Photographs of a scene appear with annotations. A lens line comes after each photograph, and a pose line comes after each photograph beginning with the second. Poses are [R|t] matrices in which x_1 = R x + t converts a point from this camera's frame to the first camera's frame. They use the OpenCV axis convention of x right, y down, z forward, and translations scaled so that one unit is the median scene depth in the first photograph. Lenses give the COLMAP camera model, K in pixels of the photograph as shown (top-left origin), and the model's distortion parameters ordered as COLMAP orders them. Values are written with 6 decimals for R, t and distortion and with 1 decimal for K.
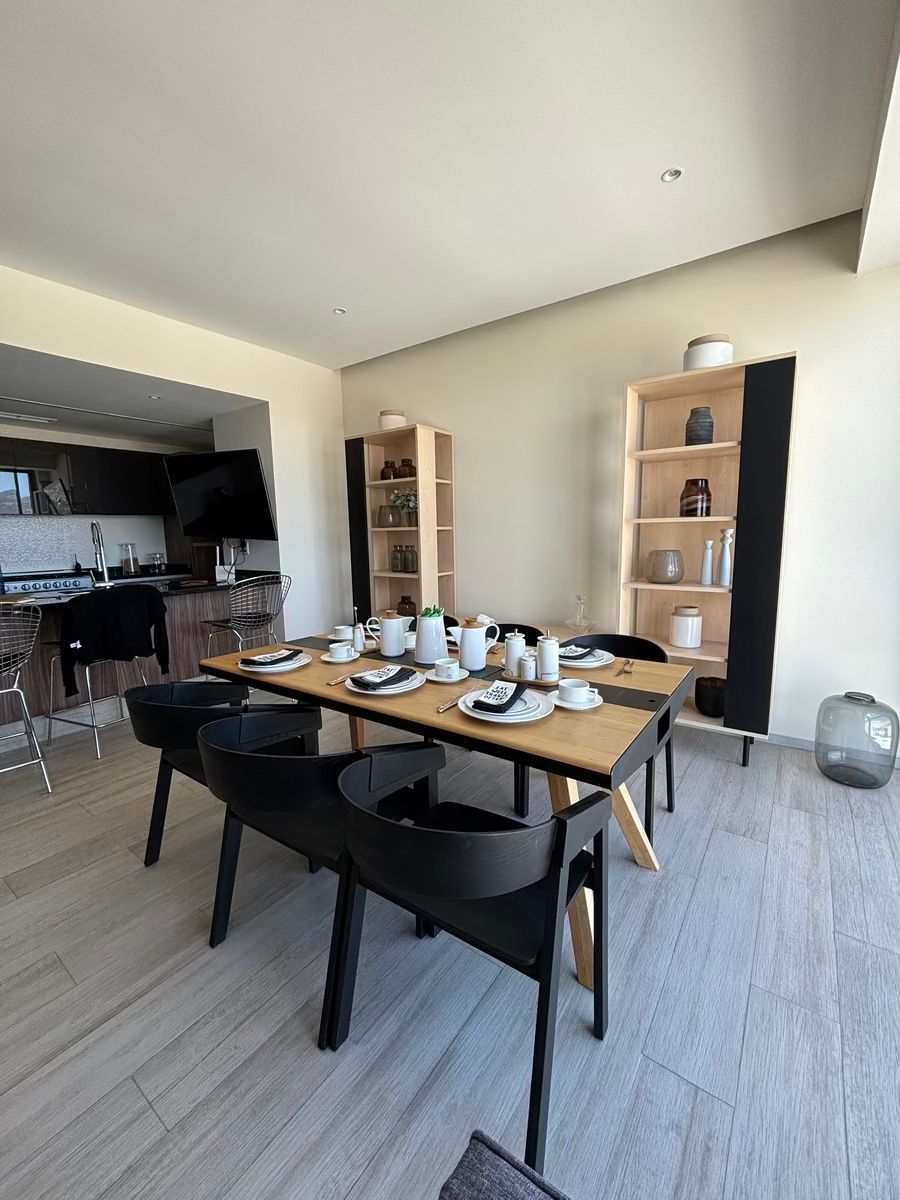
lens RADIAL K [[485.9, 0, 453.0], [0, 485.9, 599.0], [0, 0, 1]] dist [-0.000318, 0.000682]
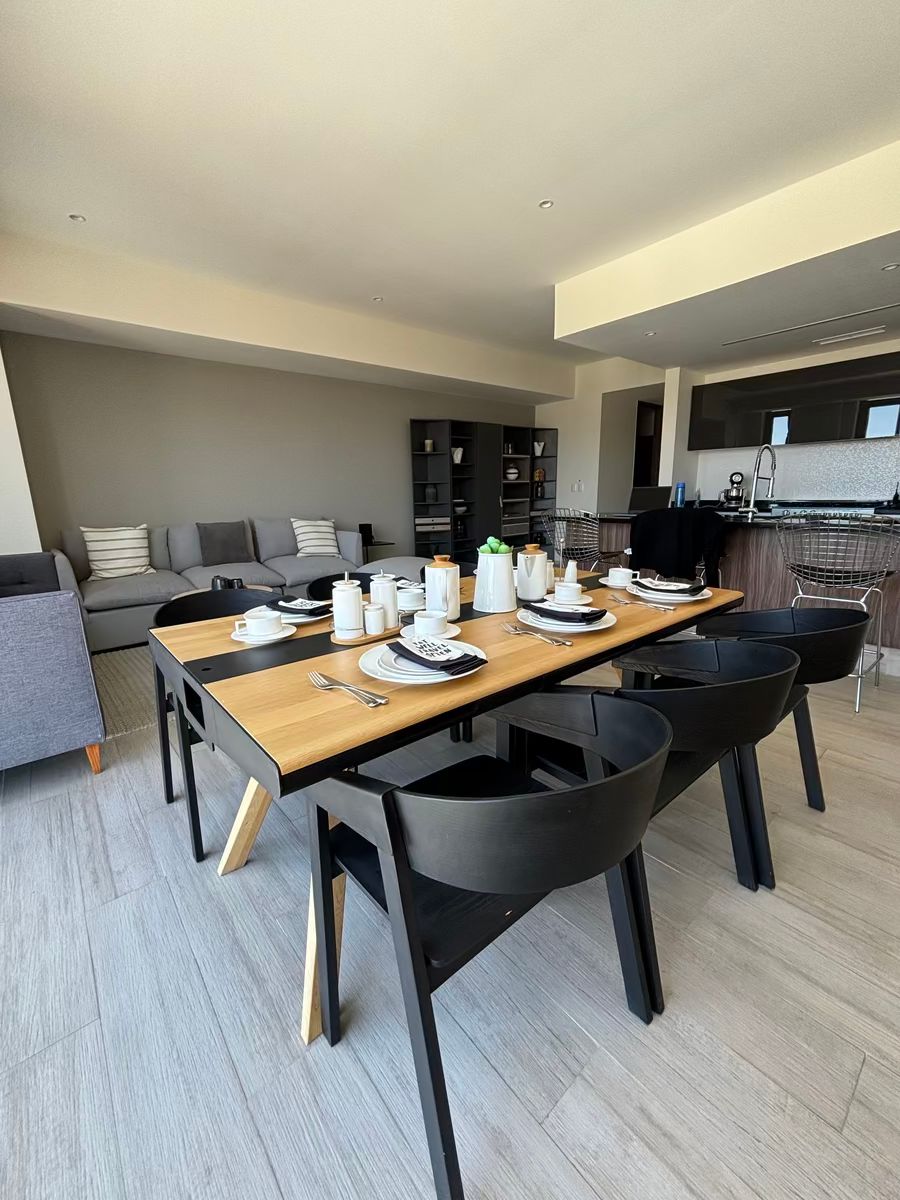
lens RADIAL K [[485.9, 0, 451.5], [0, 485.9, 597.6], [0, 0, 1]] dist [-0.000318, 0.000682]
pose [[-0.233703, 0.227013, -0.945435, 0.954590], [-0.111052, 0.959767, 0.257905, -0.124250], [0.965945, 0.165266, -0.199090, 1.422719]]
